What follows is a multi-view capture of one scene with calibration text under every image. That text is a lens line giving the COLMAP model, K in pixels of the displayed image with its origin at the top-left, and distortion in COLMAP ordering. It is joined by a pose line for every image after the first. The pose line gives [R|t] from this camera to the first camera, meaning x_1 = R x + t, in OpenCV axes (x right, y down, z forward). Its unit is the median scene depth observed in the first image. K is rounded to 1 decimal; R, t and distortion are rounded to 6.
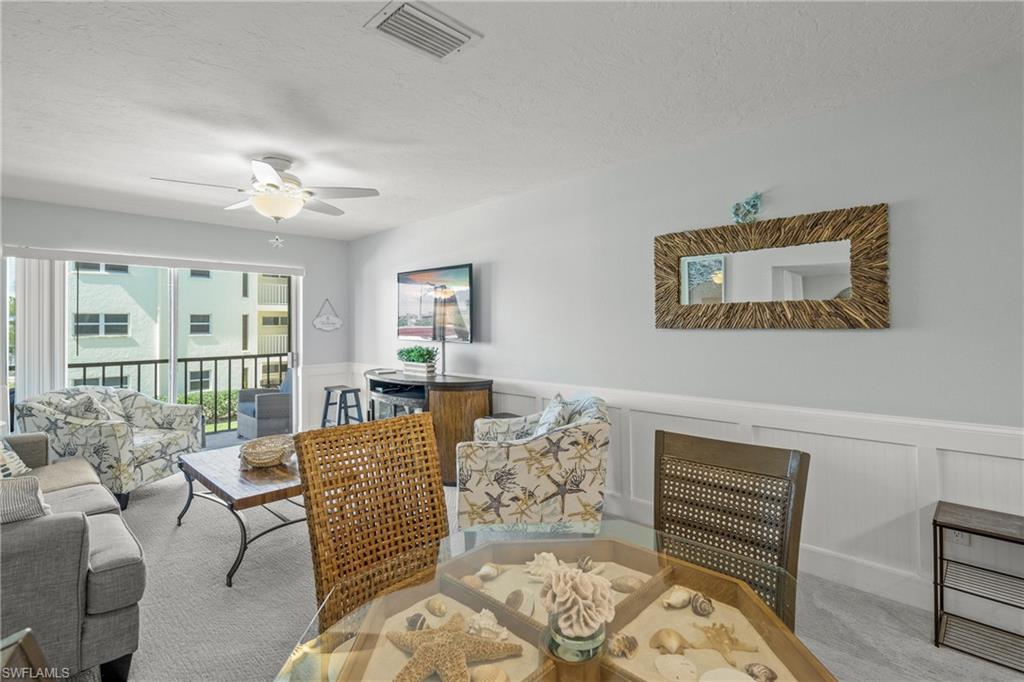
lens RADIAL K [[476.3, 0, 510.3], [0, 476.3, 319.0], [0, 0, 1]] dist [-0.003428, 0.000909]
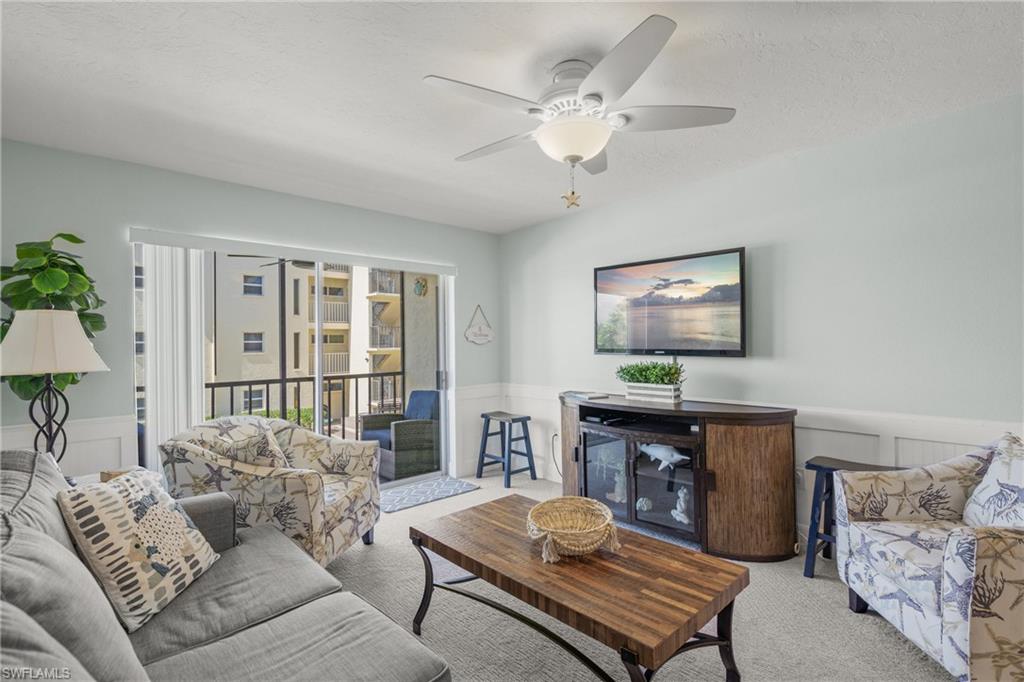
lens RADIAL K [[476.3, 0, 511.0], [0, 476.3, 339.4], [0, 0, 1]] dist [-0.003428, 0.000909]
pose [[0.998663, -0.003861, -0.051539, -0.418087], [0.004075, 0.999983, 0.004060, 0.019808], [0.051523, -0.004265, 0.998663, 0.276398]]
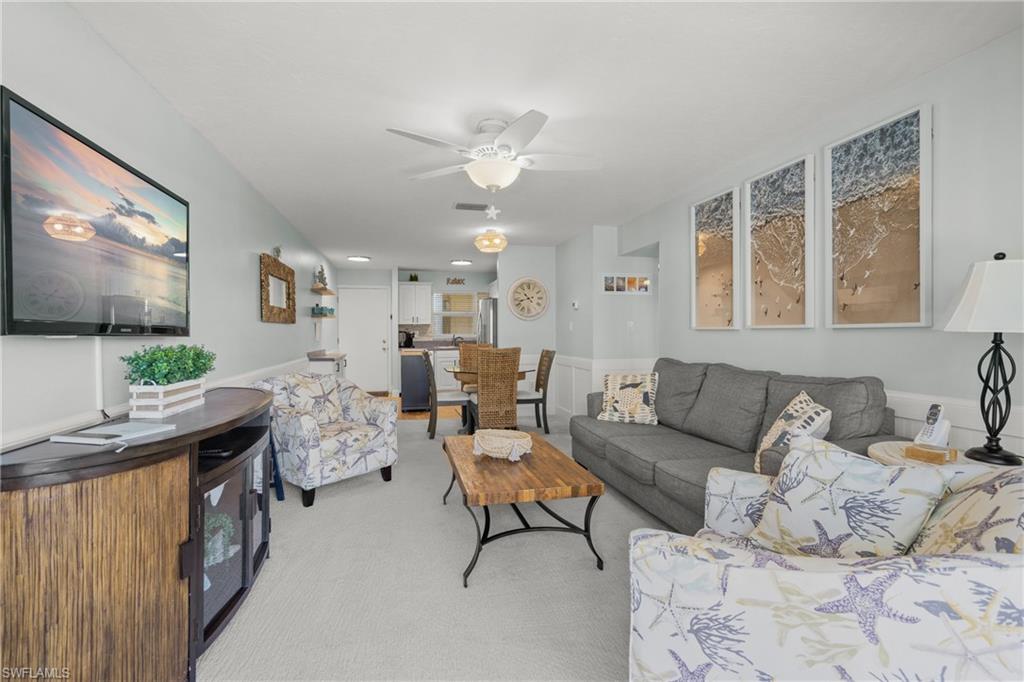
lens RADIAL K [[476.3, 0, 510.6], [0, 476.3, 337.9], [0, 0, 1]] dist [-0.003428, 0.000909]
pose [[-0.837721, 0.006396, 0.546060, -0.777833], [0.003737, 0.999975, -0.005980, 0.060305], [-0.546085, -0.002969, -0.837724, 1.338566]]
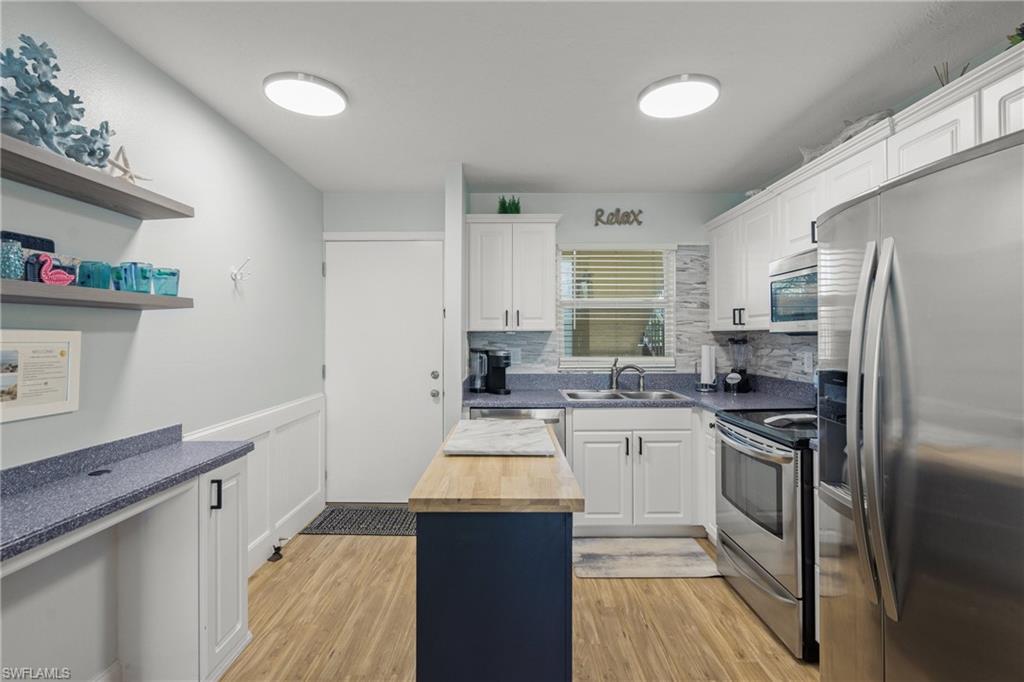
lens RADIAL K [[476.3, 0, 509.5], [0, 476.3, 339.2], [0, 0, 1]] dist [-0.003428, 0.000909]
pose [[-0.693352, 0.006202, 0.720573, 0.249340], [-0.002963, 0.999930, -0.011458, 0.004426], [-0.720593, -0.010079, -0.693285, 0.261863]]
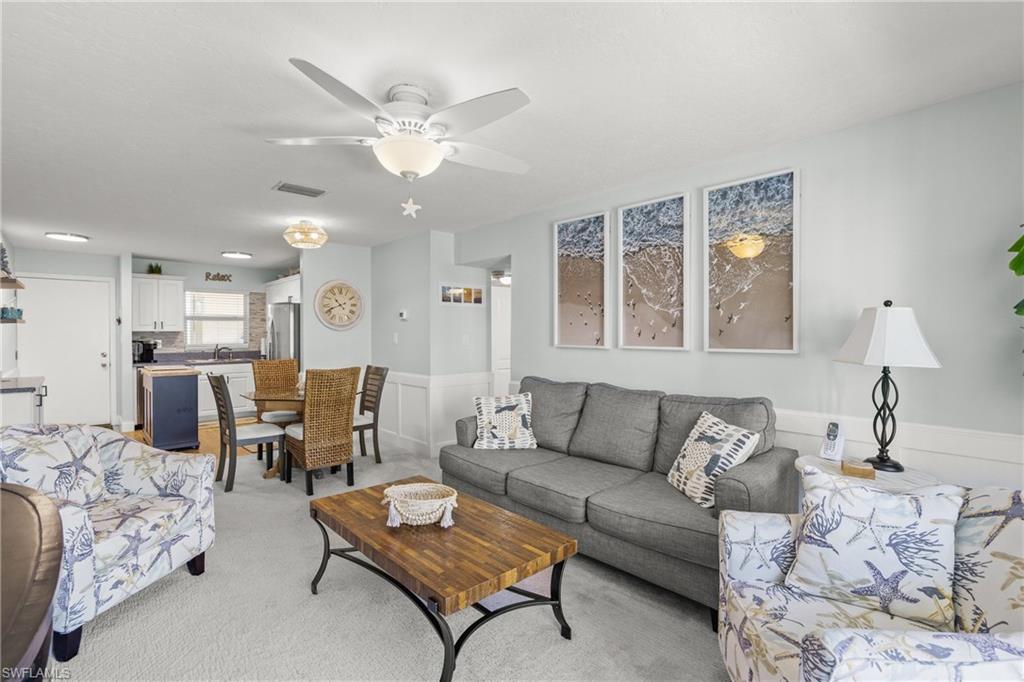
lens RADIAL K [[476.3, 0, 511.6], [0, 476.3, 338.4], [0, 0, 1]] dist [-0.003428, 0.000909]
pose [[-0.997840, 0.009006, 0.065066, -0.526725], [0.008756, 0.999953, -0.004136, 0.023641], [-0.065101, -0.003557, -0.997872, 1.298123]]
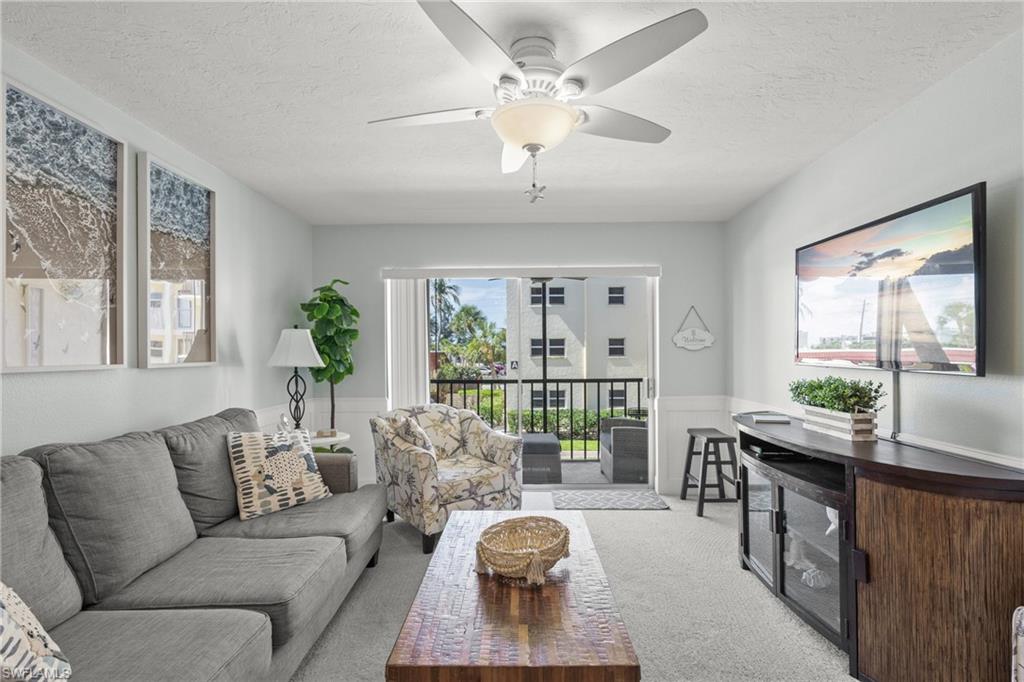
lens RADIAL K [[476.3, 0, 517.1], [0, 476.3, 353.7], [0, 0, 1]] dist [-0.003428, 0.000909]
pose [[0.687316, 0.006193, -0.726333, -0.063279], [0.010390, 0.999778, 0.018356, 0.020503], [0.726285, -0.020163, 0.687098, 0.449714]]
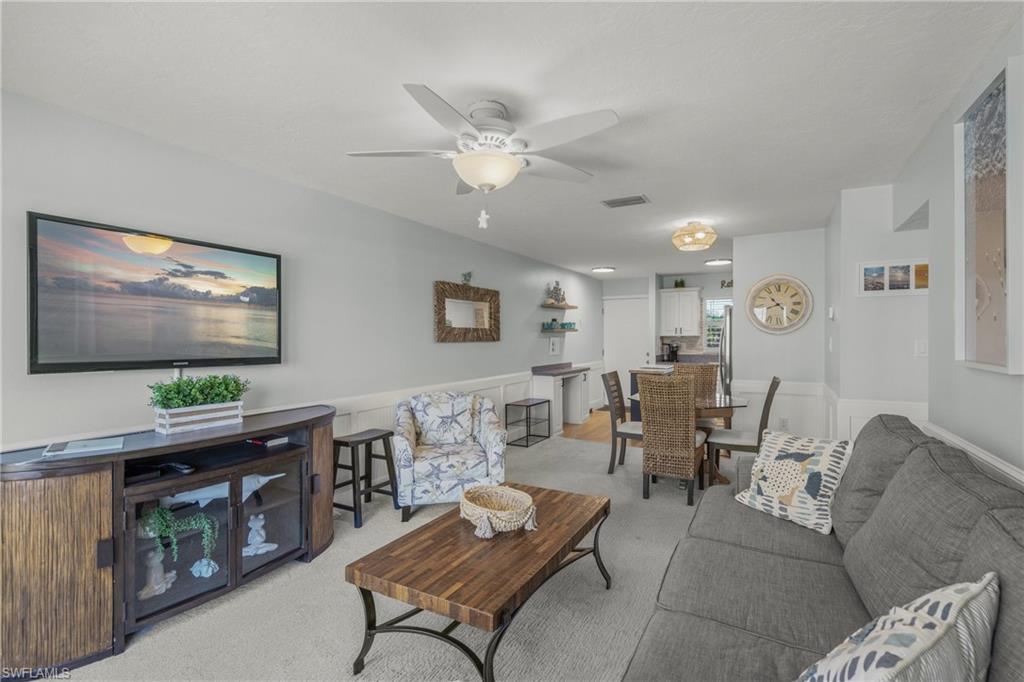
lens RADIAL K [[476.3, 0, 511.0], [0, 476.3, 342.3], [0, 0, 1]] dist [-0.003428, 0.000909]
pose [[-0.255097, 0.000965, 0.966915, -0.922521], [-0.007585, 0.999967, -0.002999, 0.018985], [-0.966886, -0.008099, -0.255081, 0.884217]]
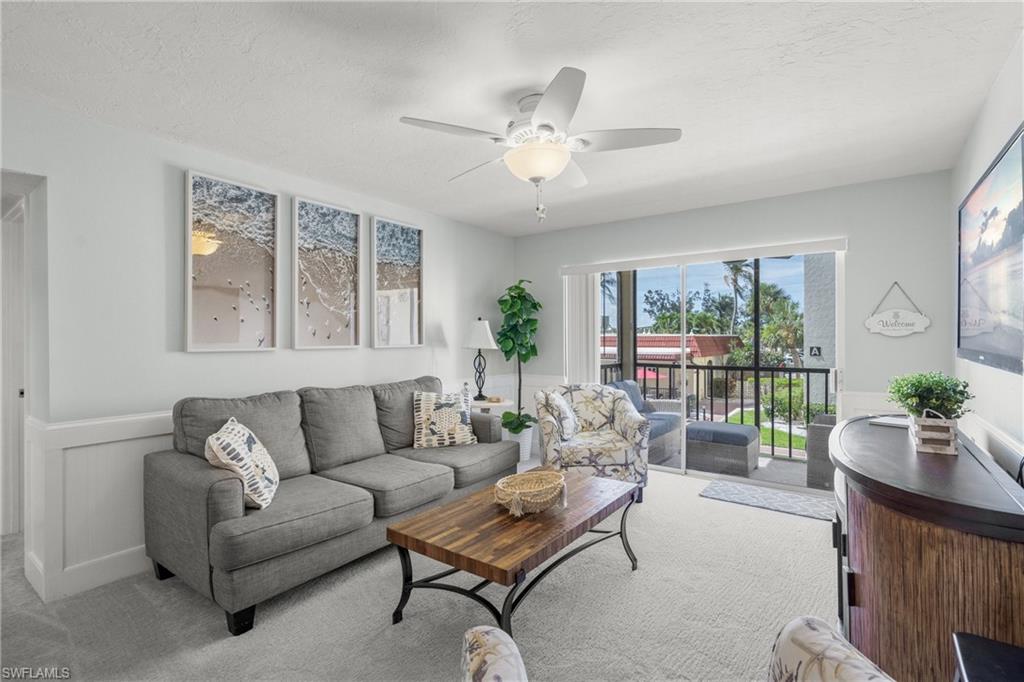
lens RADIAL K [[476.3, 0, 513.7], [0, 476.3, 338.8], [0, 0, 1]] dist [-0.003428, 0.000909]
pose [[0.137897, 0.011437, -0.990381, 0.182164], [0.016158, 0.999774, 0.013795, 0.017499], [0.990315, -0.017905, 0.137681, 0.661788]]
